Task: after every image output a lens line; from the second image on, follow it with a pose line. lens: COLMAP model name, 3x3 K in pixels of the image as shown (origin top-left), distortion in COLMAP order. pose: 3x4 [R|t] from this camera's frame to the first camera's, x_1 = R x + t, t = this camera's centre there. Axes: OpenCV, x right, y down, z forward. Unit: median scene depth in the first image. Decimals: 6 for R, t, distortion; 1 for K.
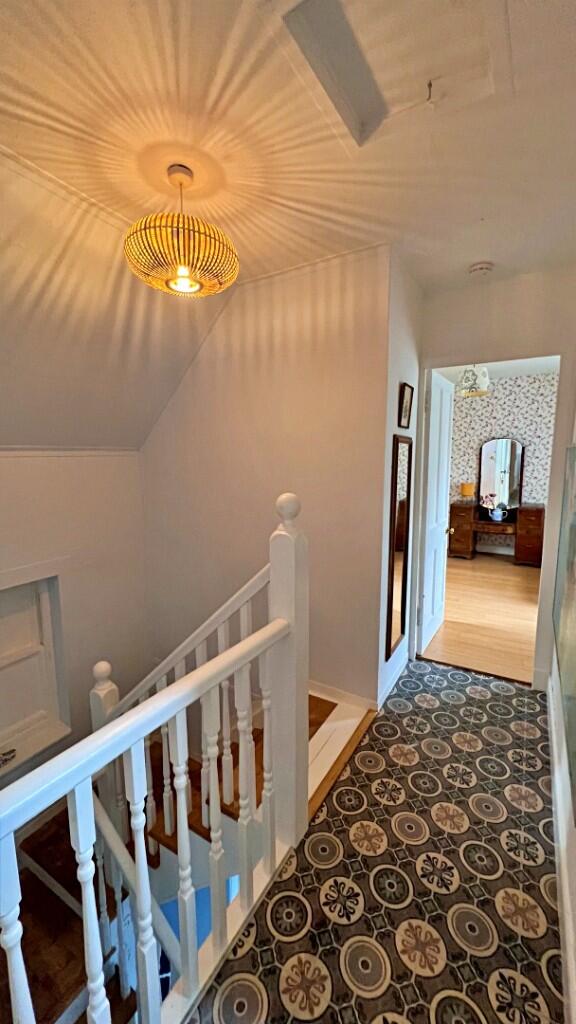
lens RADIAL K [[408.8, 0, 294.0], [0, 408.8, 510.4], [0, 0, 1]] dist [-0.003617, 0.000752]
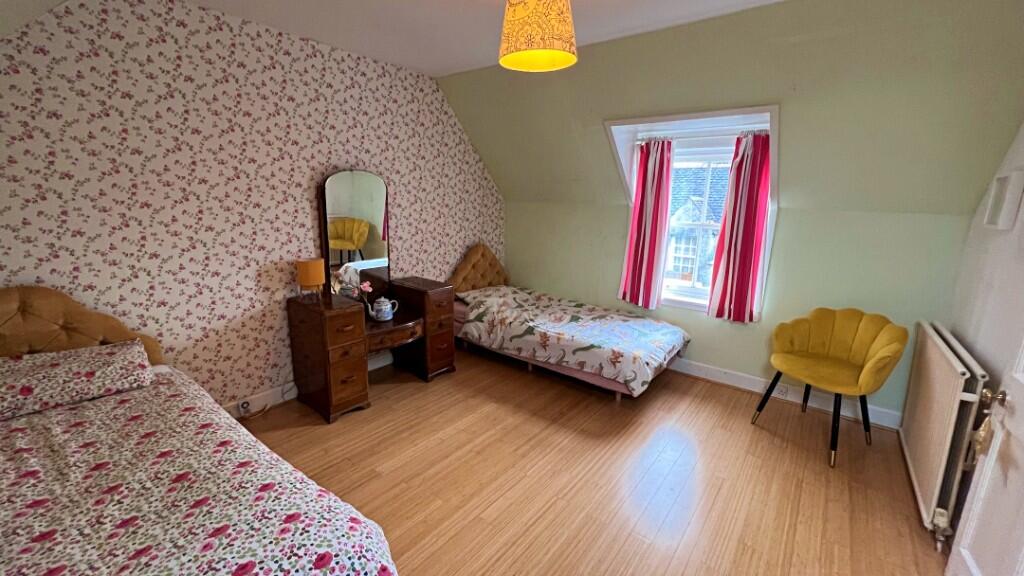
lens RADIAL K [[408.8, 0, 496.1], [0, 408.8, 293.1], [0, 0, 1]] dist [-0.003617, 0.000752]
pose [[0.159678, -0.216310, 0.963179, -0.015061], [0.109872, 0.973530, 0.200420, -0.105413], [-0.981036, 0.073824, 0.179217, 0.732747]]
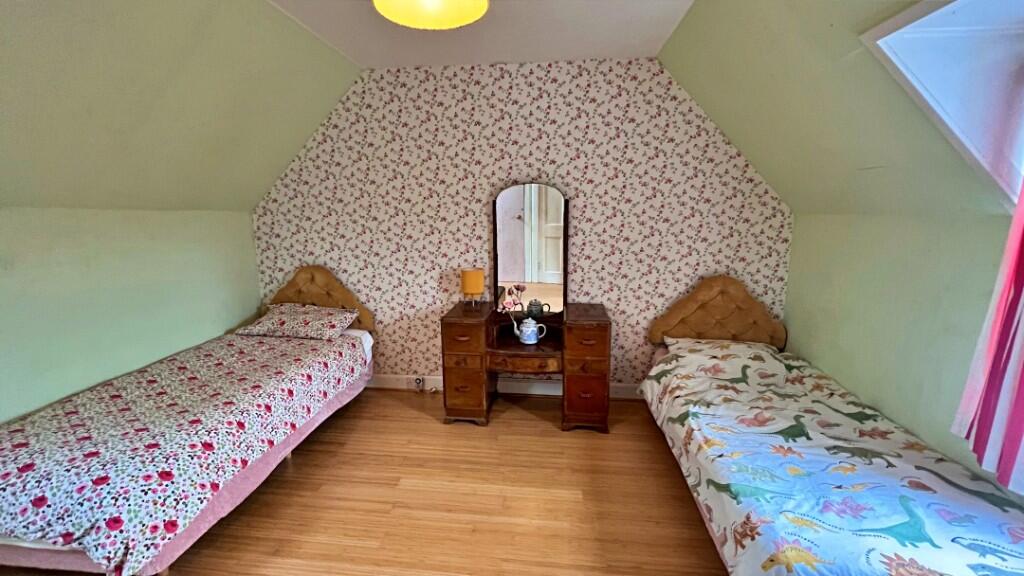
lens RADIAL K [[408.8, 0, 511.6], [0, 408.8, 291.7], [0, 0, 1]] dist [-0.003617, 0.000752]
pose [[0.912192, -0.071775, 0.403429, 0.268378], [0.049354, 0.996617, 0.065717, -0.073250], [-0.406781, -0.040036, 0.912648, 0.529230]]
